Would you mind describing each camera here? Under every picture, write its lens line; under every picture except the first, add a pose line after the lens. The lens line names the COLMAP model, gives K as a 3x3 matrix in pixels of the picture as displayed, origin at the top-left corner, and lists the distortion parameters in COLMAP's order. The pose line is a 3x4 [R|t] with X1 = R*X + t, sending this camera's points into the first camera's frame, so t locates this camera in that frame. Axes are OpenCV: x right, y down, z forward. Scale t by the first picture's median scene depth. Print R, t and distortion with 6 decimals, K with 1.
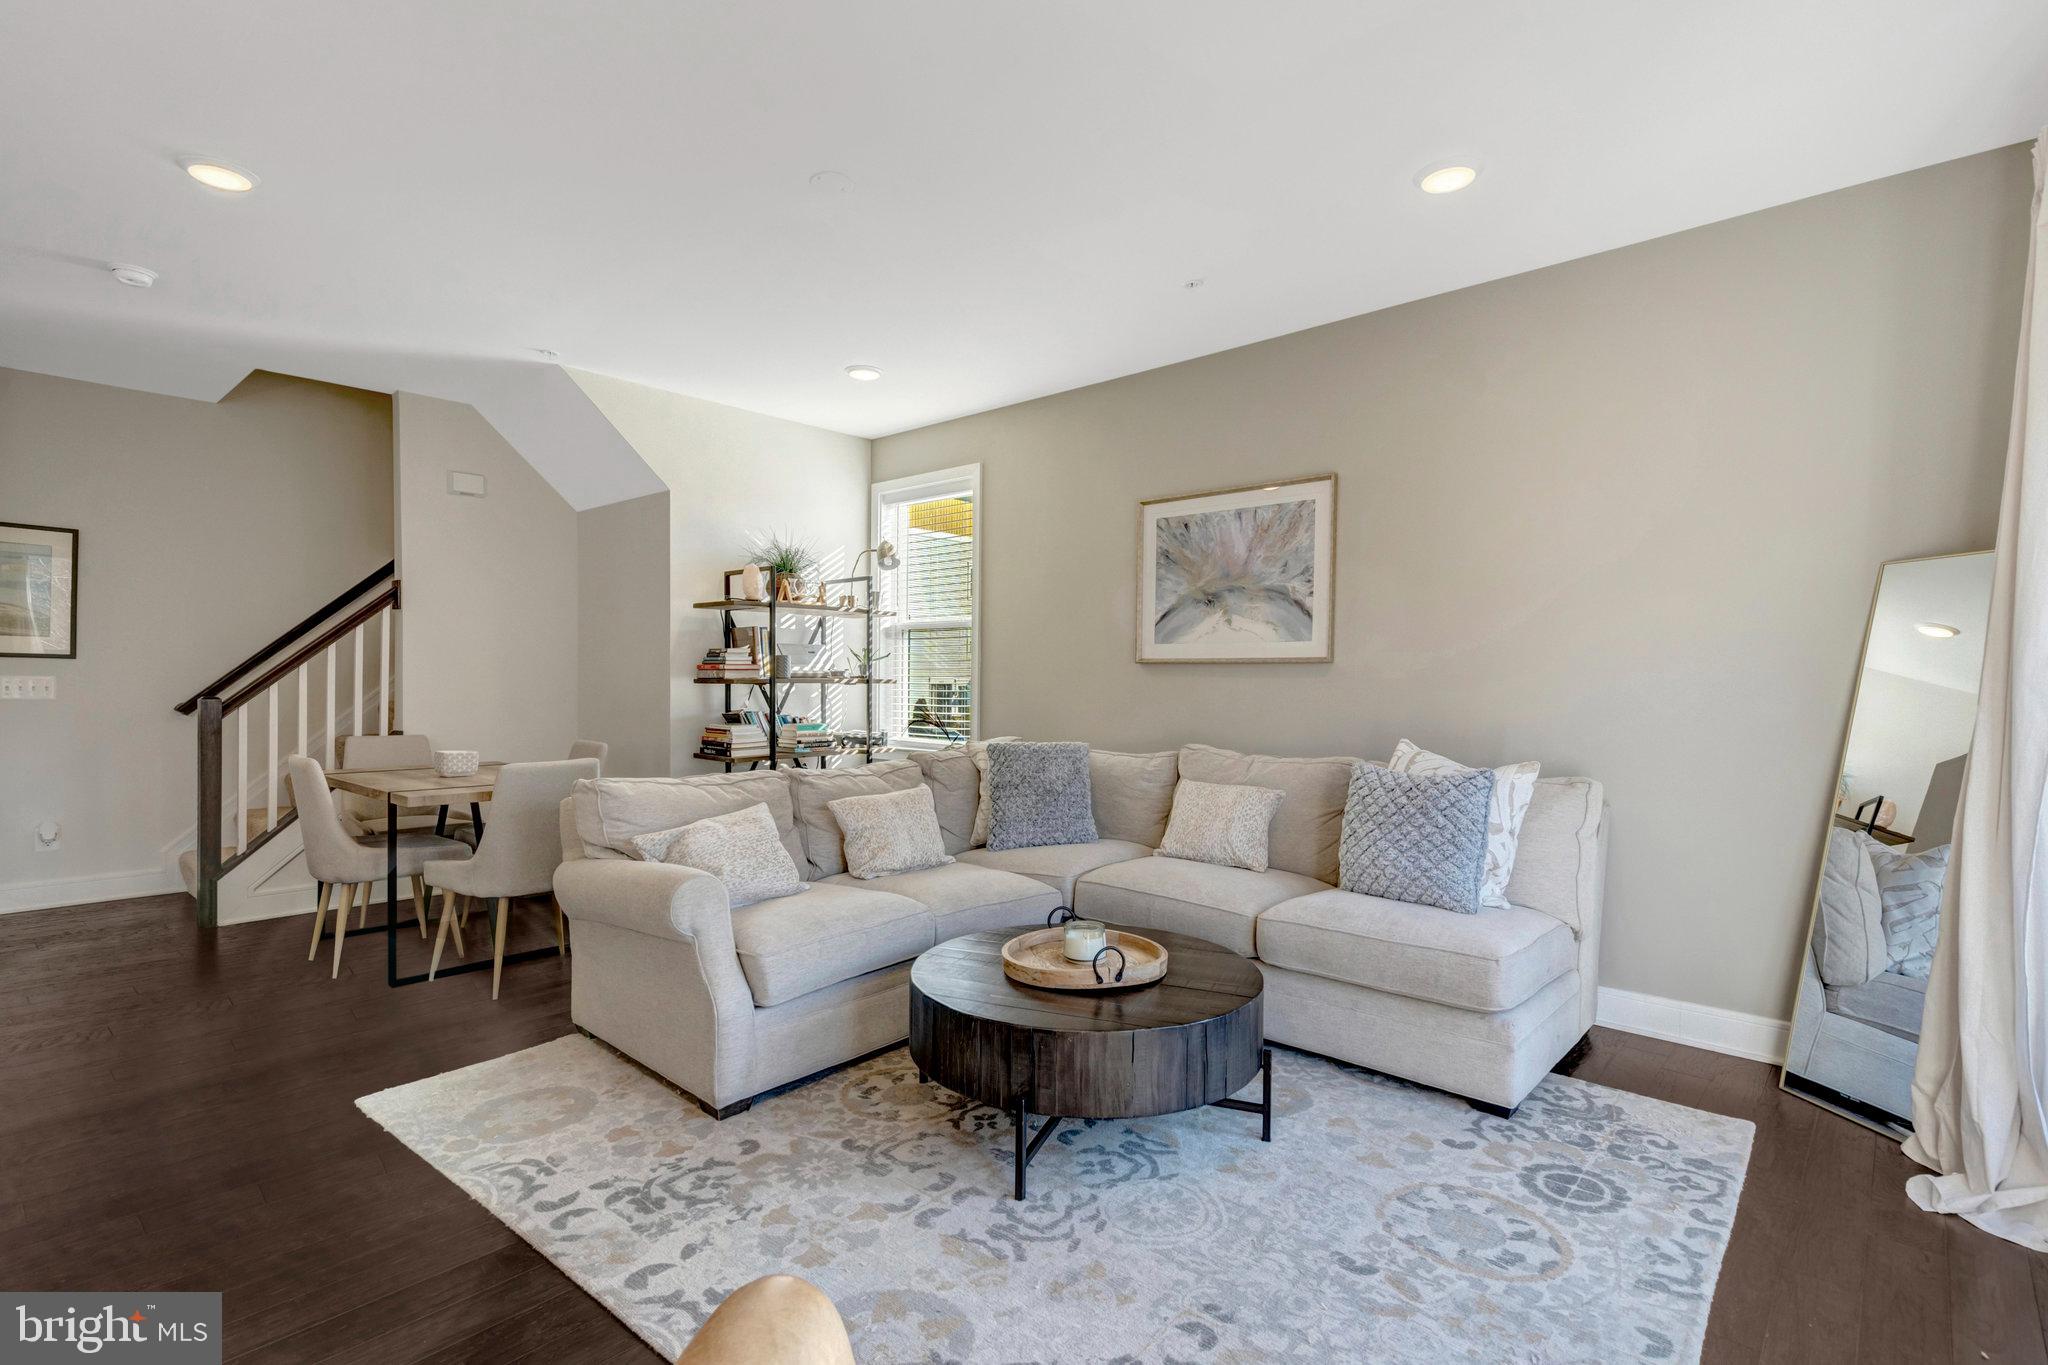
lens RADIAL K [[949.7, 0, 1024.0], [0, 949.7, 682.5], [0, 0, 1]] dist [0.027425, 0.000003]
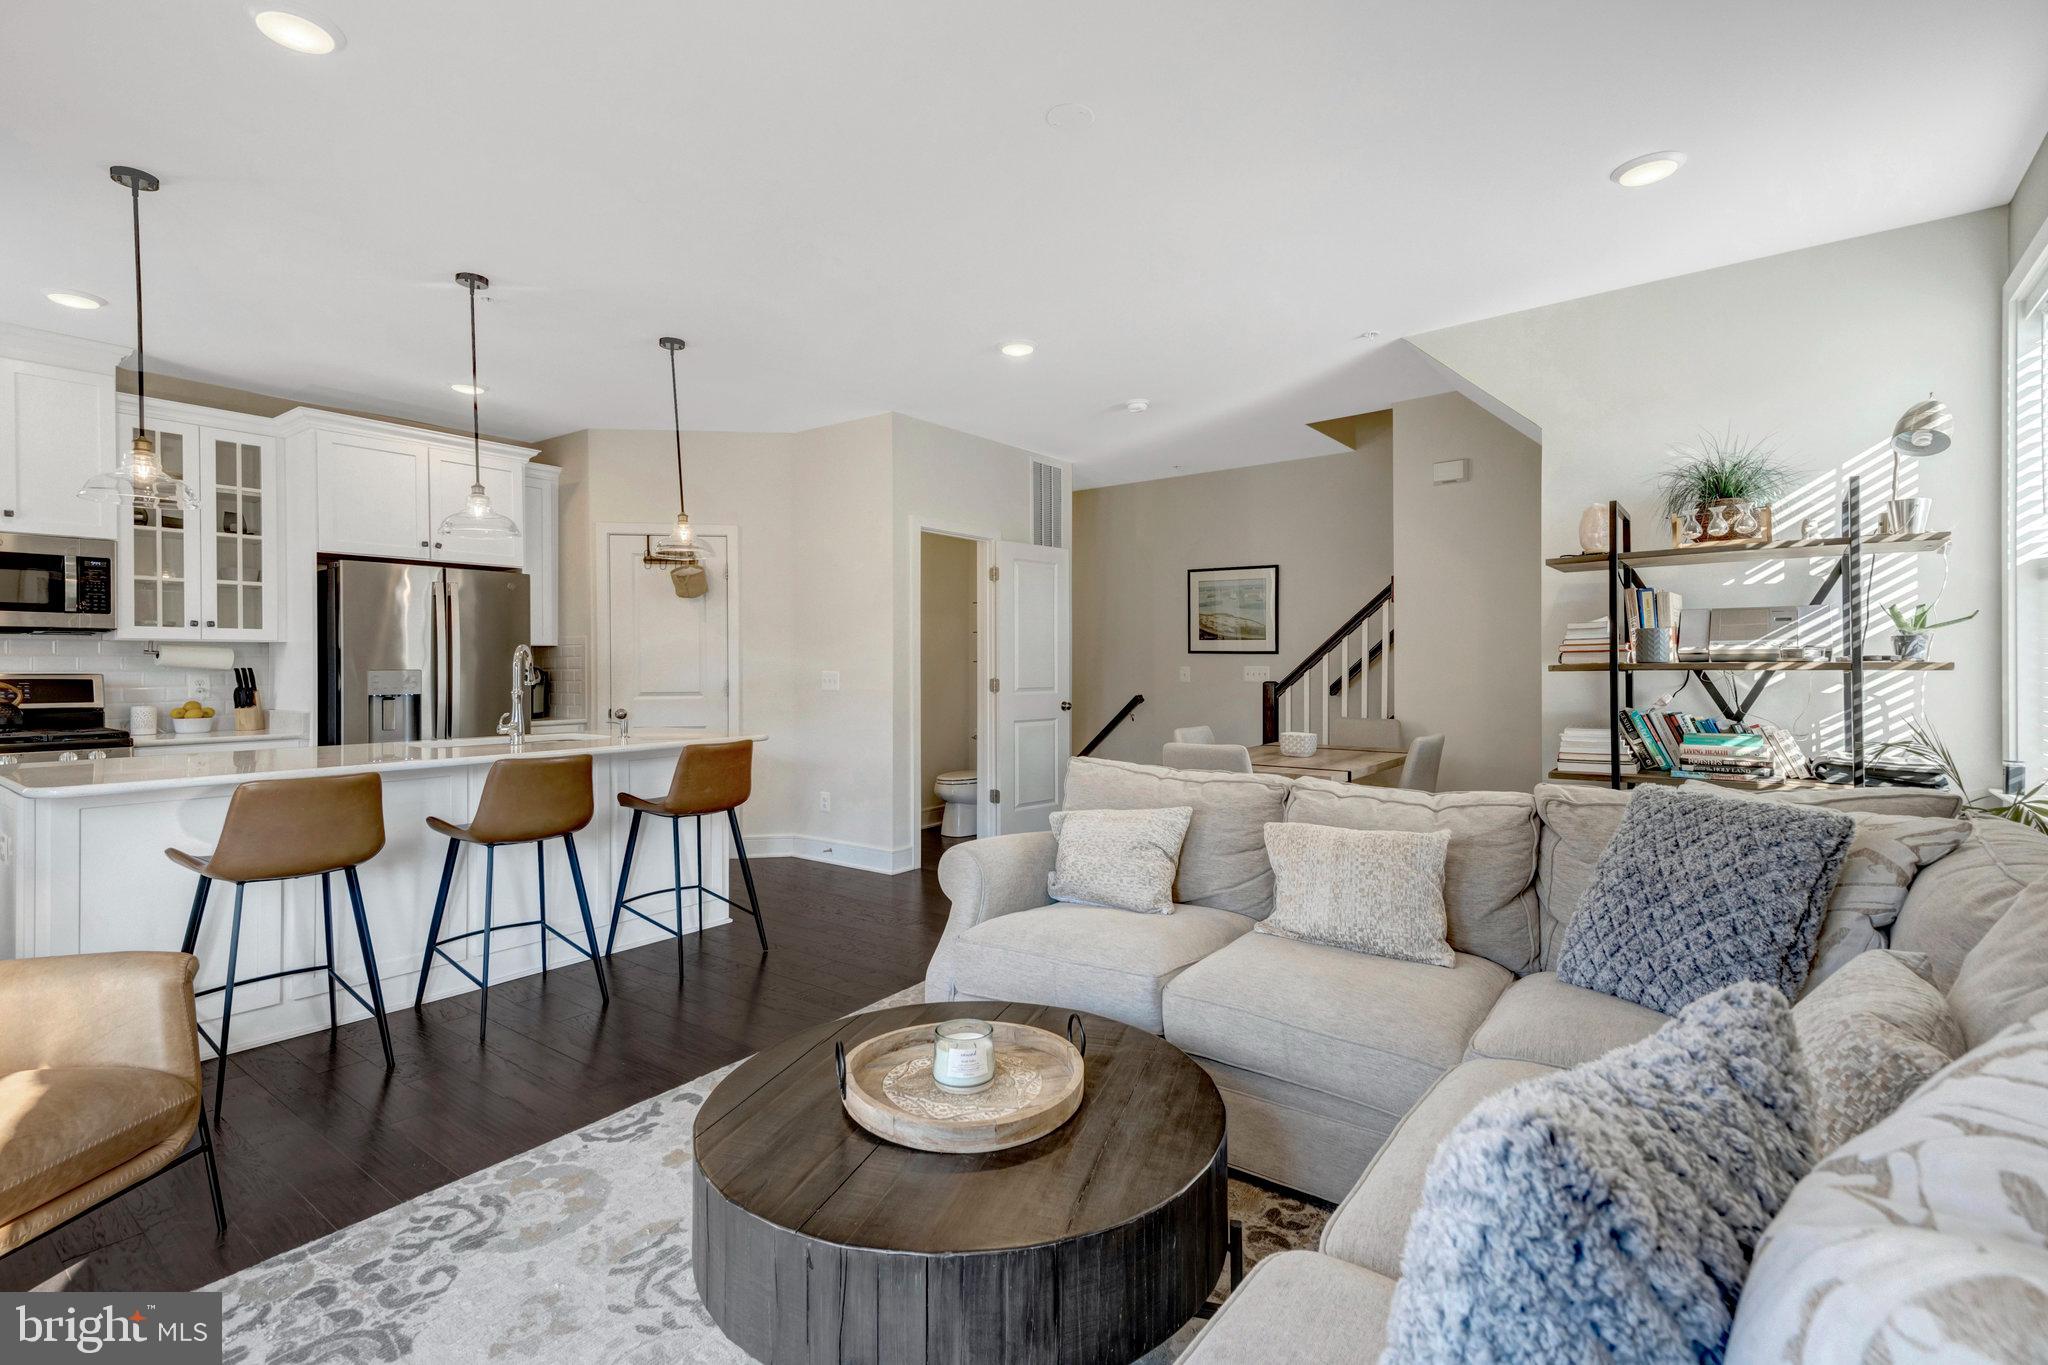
lens RADIAL K [[922.4, 0, 1031.6], [0, 922.4, 664.9], [0, 0, 1]] dist [0.026208, 0.000204]
pose [[0.093587, -0.006087, -0.995593, 0.372003], [0.008451, 0.999950, -0.005320, -0.003109], [0.995575, -0.007916, 0.093634, 0.503047]]
